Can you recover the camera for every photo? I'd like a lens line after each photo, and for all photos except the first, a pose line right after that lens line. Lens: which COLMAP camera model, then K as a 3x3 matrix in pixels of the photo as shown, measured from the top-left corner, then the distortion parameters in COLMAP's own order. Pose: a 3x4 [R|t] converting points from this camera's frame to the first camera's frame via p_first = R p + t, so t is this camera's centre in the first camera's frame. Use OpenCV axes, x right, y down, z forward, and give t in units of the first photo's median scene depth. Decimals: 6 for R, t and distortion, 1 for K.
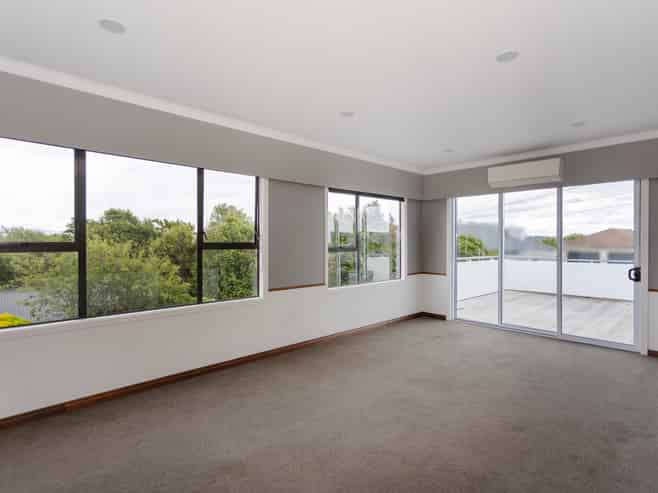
lens RADIAL K [[332.3, 0, 329.0], [0, 332.3, 246.5], [0, 0, 1]] dist [0.001821, 0.000614]
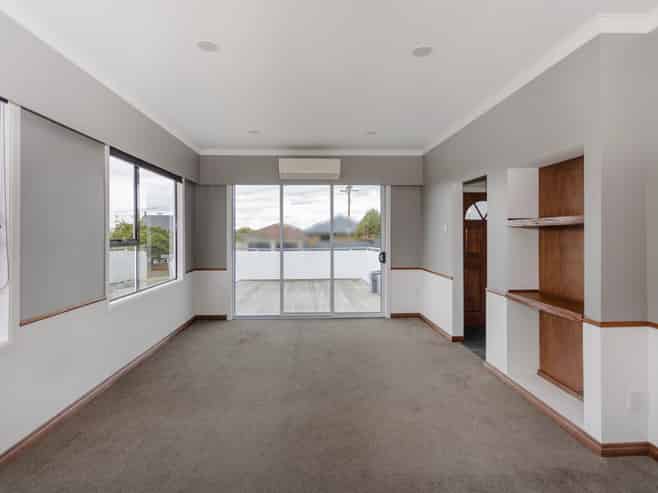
lens RADIAL K [[345.2, 0, 327.6], [0, 345.2, 237.5], [0, 0, 1]] dist [0.000866, 0.000816]
pose [[0.669848, -0.008291, 0.742452, -0.184930], [0.013193, 0.999913, -0.000738, 0.002542], [-0.742381, 0.010290, 0.669898, 0.201243]]
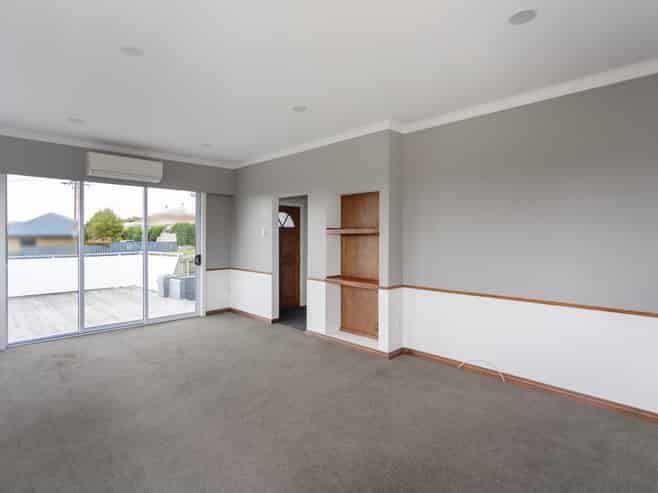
lens RADIAL K [[345.2, 0, 327.6], [0, 345.2, 237.5], [0, 0, 1]] dist [0.000866, 0.000816]
pose [[-0.000061, 0.000086, 1.000000, -0.415946], [0.011611, 0.999933, -0.000085, -0.002825], [-0.999933, 0.011611, -0.000062, 0.365530]]
